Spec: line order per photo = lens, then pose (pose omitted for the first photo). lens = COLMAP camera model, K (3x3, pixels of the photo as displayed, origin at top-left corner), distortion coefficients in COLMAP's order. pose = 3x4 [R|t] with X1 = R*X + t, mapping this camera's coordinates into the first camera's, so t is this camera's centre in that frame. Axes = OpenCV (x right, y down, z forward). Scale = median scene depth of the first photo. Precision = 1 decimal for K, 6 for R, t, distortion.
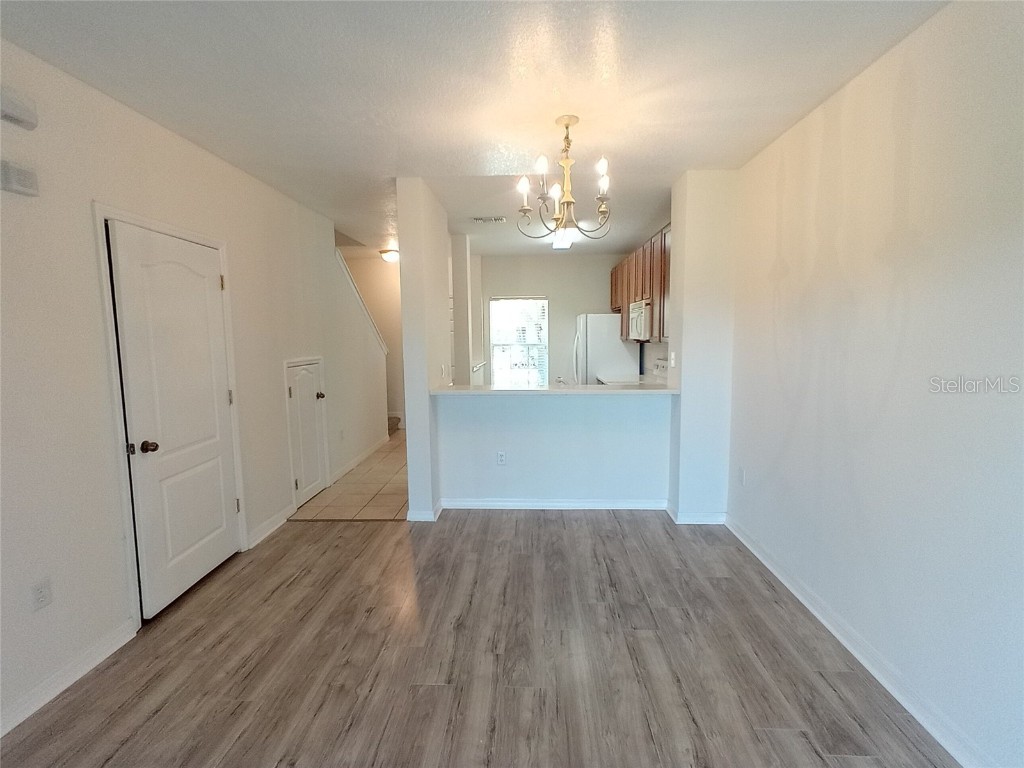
lens RADIAL K [[502.0, 0, 508.8], [0, 502.0, 389.8], [0, 0, 1]] dist [-0.000538, 0.001387]
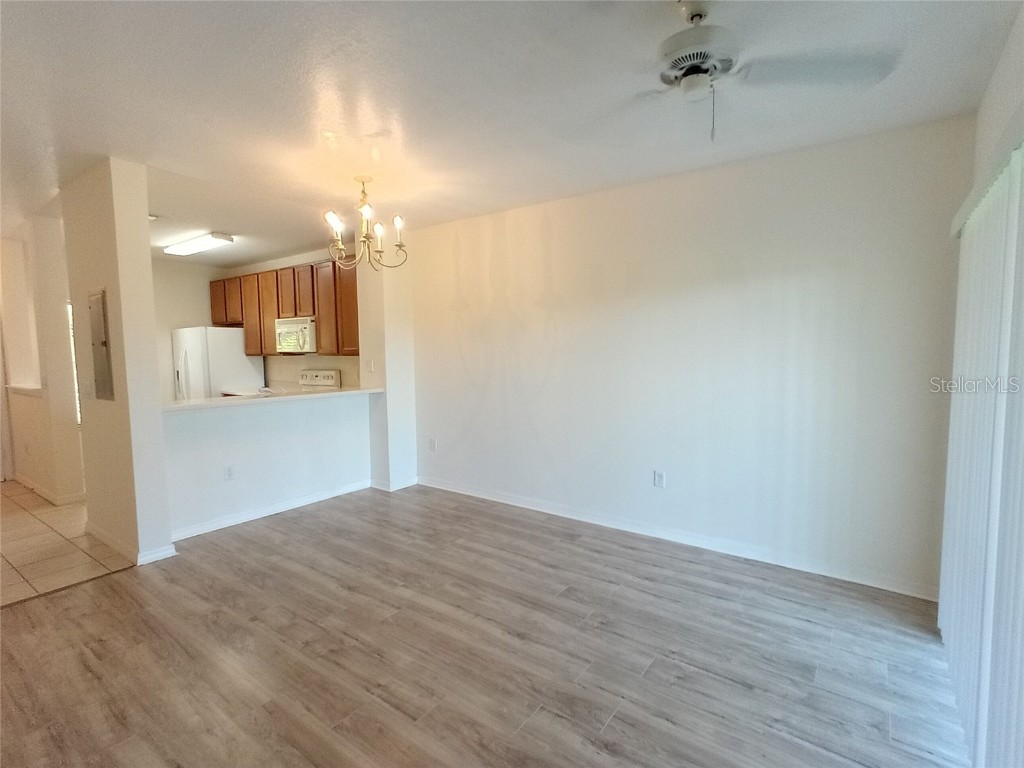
lens RADIAL K [[502.0, 0, 508.8], [0, 502.0, 389.8], [0, 0, 1]] dist [-0.000538, 0.001387]
pose [[0.557737, -0.063901, 0.827554, -0.731940], [0.097645, 0.995160, 0.011034, 0.028564], [-0.824254, 0.074652, 0.561277, 0.004294]]
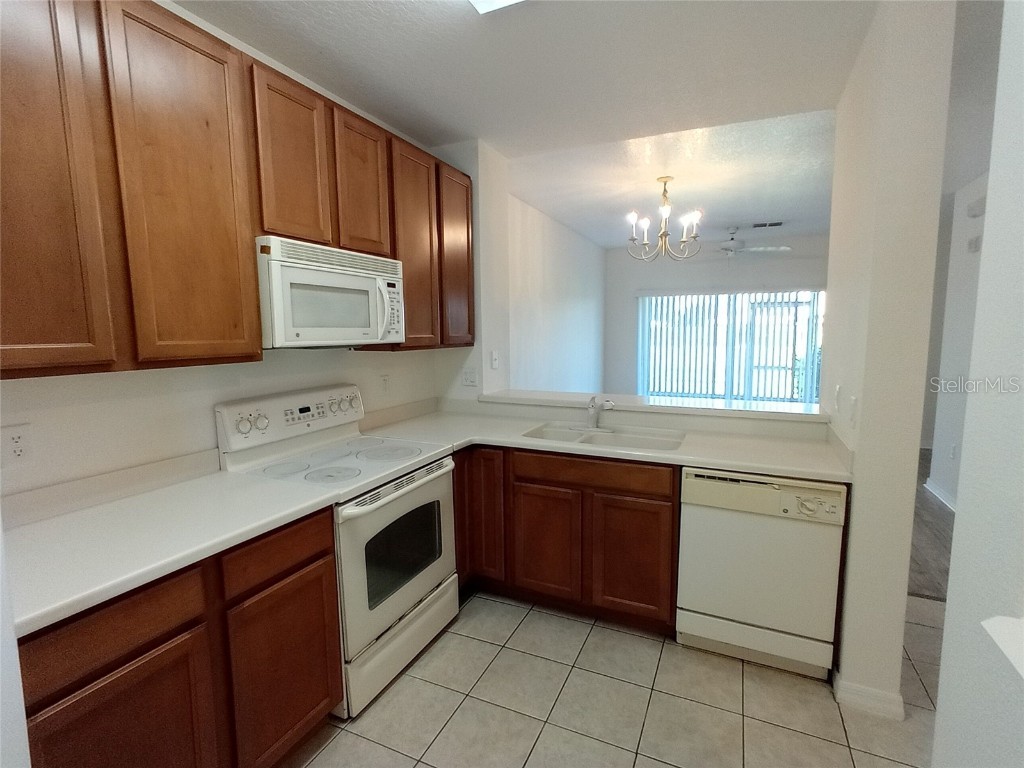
lens RADIAL K [[502.0, 0, 508.8], [0, 502.0, 389.8], [0, 0, 1]] dist [-0.000538, 0.001387]
pose [[-0.927708, -0.038544, 0.371311, 0.003722], [0.049387, 0.973241, 0.224418, -0.271886], [-0.370025, 0.226533, -0.900980, 2.444428]]
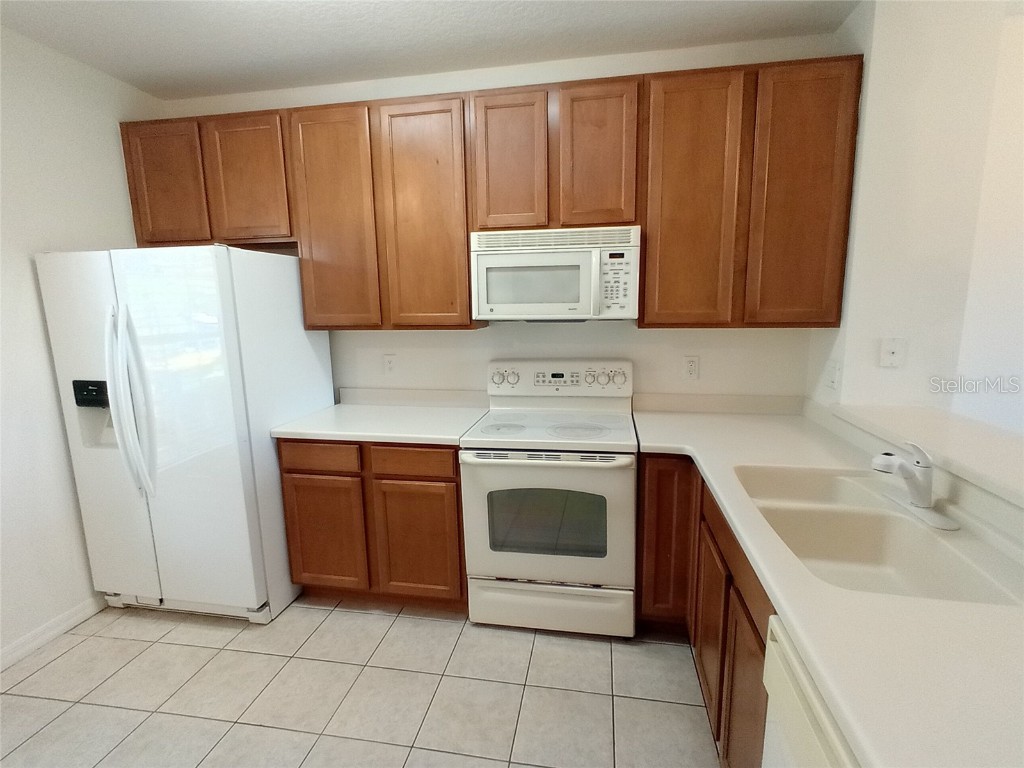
lens RADIAL K [[502.0, 0, 508.8], [0, 502.0, 389.8], [0, 0, 1]] dist [-0.000538, 0.001387]
pose [[0.137191, -0.169144, 0.975996, -0.291015], [0.128045, 0.980074, 0.151852, -0.203636], [-0.982234, 0.104139, 0.156115, 1.820856]]
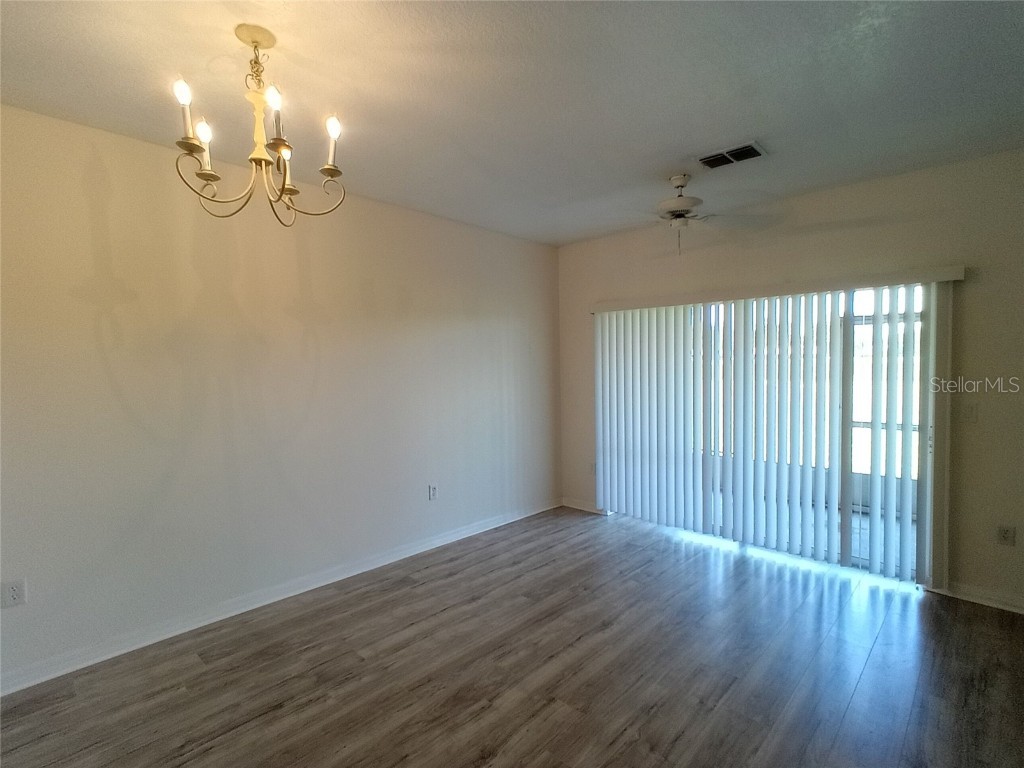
lens RADIAL K [[502.0, 0, 508.8], [0, 502.0, 389.8], [0, 0, 1]] dist [-0.000538, 0.001387]
pose [[-0.751155, -0.016842, 0.659911, -0.525512], [0.094852, 0.986547, 0.133145, -0.131912], [-0.653275, 0.162607, -0.739453, 1.260012]]
